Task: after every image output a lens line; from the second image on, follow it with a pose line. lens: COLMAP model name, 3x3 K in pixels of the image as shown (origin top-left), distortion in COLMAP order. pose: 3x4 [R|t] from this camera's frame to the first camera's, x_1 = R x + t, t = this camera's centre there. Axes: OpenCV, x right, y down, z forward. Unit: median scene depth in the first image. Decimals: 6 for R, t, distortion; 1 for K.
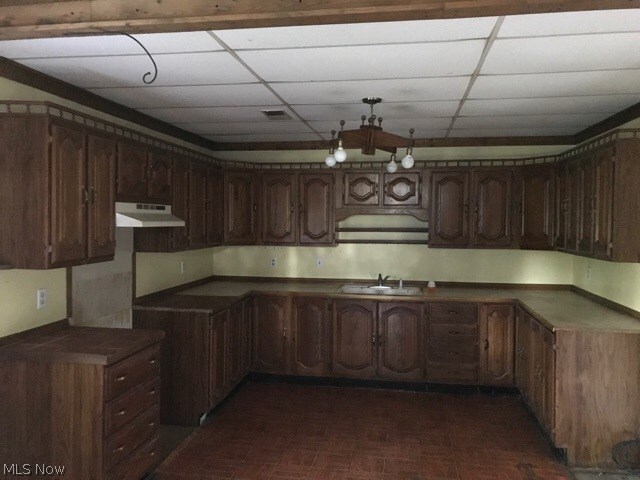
lens RADIAL K [[522.7, 0, 322.8], [0, 522.7, 230.3], [0, 0, 1]] dist [-0.011418, -0.005722]
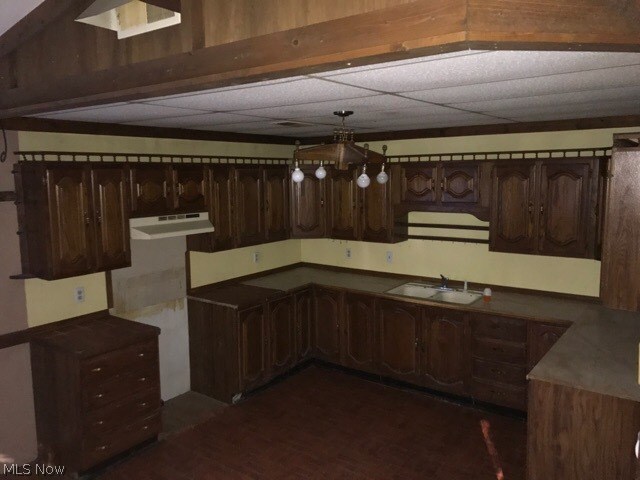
lens RADIAL K [[522.7, 0, 322.8], [0, 522.7, 230.3], [0, 0, 1]] dist [-0.011418, -0.005722]
pose [[0.890927, 0.033068, -0.452941, 0.445392], [0.010086, 0.995659, 0.092529, -0.109645], [0.454035, -0.087006, 0.886726, 0.102586]]
